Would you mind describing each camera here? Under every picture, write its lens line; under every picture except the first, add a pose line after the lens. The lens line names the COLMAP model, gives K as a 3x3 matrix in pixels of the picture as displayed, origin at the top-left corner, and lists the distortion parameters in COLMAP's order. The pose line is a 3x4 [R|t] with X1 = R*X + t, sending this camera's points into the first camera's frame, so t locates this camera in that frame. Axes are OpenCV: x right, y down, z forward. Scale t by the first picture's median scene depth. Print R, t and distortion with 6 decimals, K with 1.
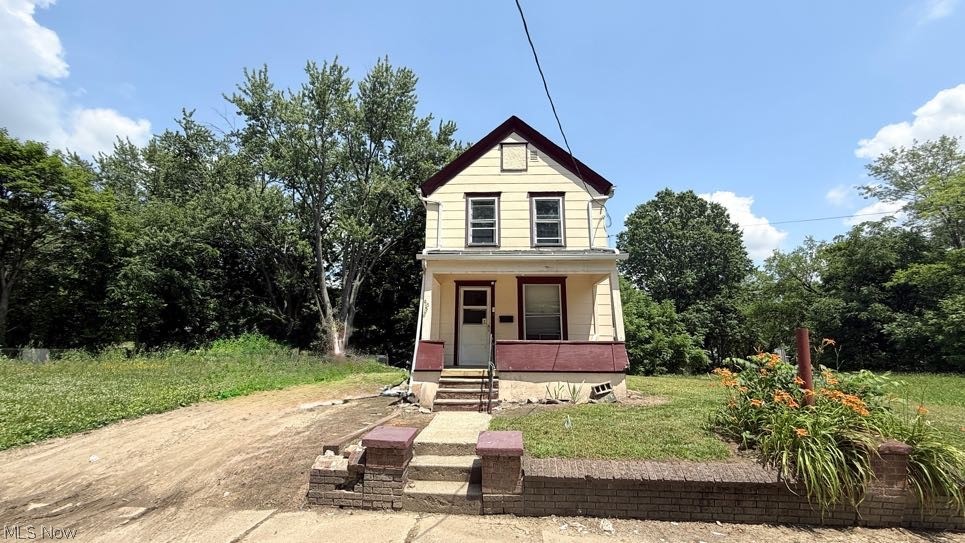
lens RADIAL K [[387.1, 0, 481.3], [0, 387.1, 266.8], [0, 0, 1]] dist [-0.000886, 0.000901]
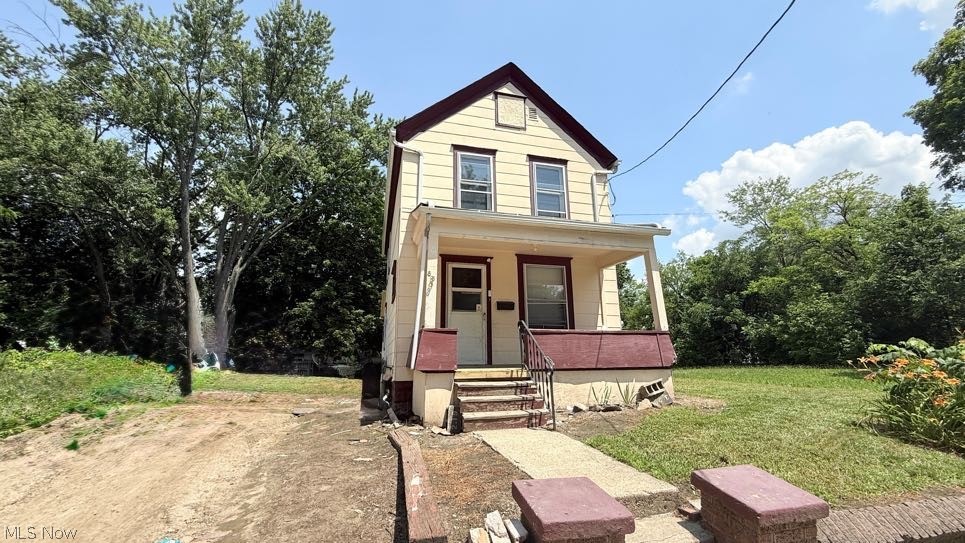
lens RADIAL K [[387.1, 0, 479.8], [0, 387.1, 268.4], [0, 0, 1]] dist [-0.000886, 0.000901]
pose [[0.955446, 0.052836, 0.290398, -0.196877], [-0.051942, 0.998592, -0.010792, 0.061978], [-0.290559, -0.004772, 0.956845, 0.225553]]
